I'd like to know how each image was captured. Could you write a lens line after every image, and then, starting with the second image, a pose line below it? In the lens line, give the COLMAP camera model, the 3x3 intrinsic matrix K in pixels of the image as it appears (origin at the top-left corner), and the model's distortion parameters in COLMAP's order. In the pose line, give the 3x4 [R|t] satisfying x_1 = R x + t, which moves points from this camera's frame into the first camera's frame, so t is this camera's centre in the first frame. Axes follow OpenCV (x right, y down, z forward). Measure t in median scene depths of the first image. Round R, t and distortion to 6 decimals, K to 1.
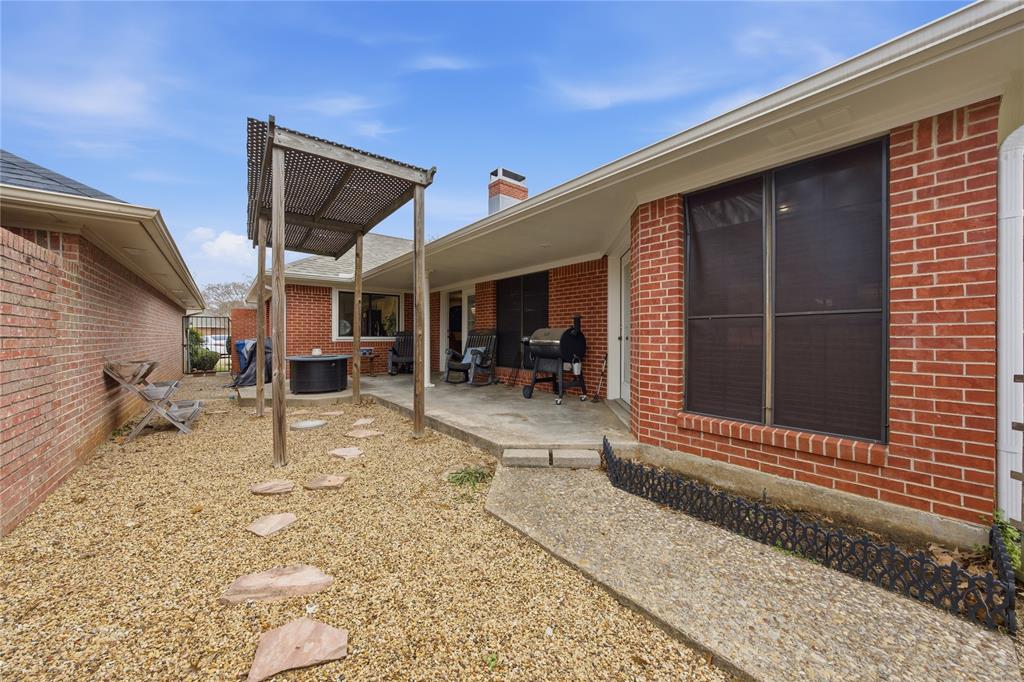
lens RADIAL K [[357.7, 0, 511.4], [0, 357.7, 340.1], [0, 0, 1]] dist [-0.007247, 0.000468]
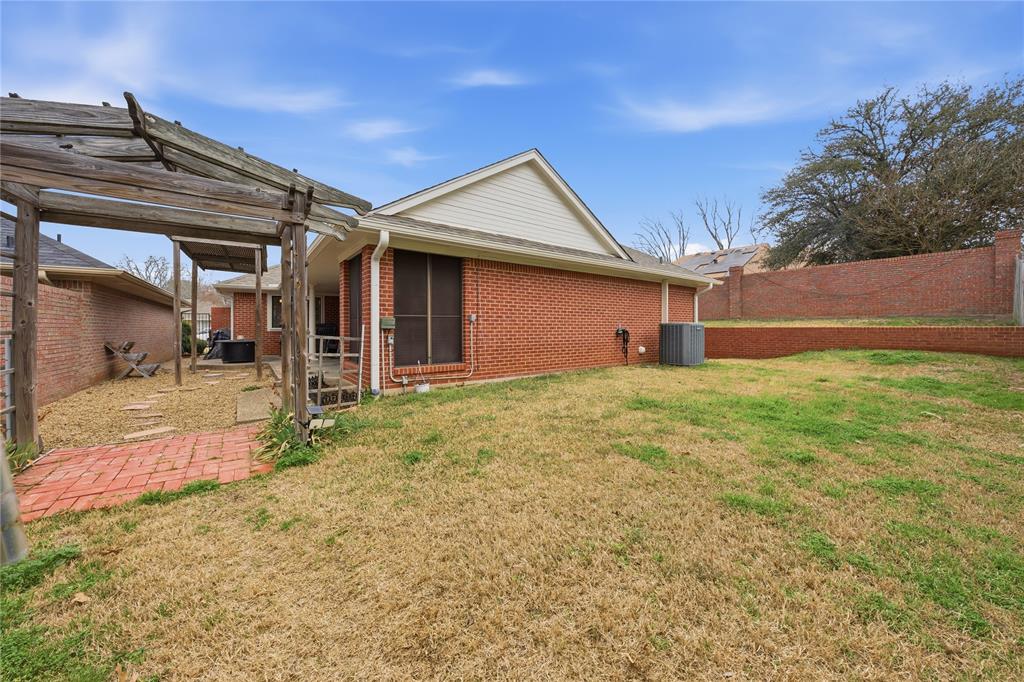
lens RADIAL K [[357.7, 0, 511.8], [0, 357.7, 333.7], [0, 0, 1]] dist [-0.007247, 0.000468]
pose [[0.999431, 0.000284, -0.033719, 1.117475], [-0.000082, 0.999982, 0.005988, 0.012271], [0.033720, -0.005982, 0.999413, -0.847047]]
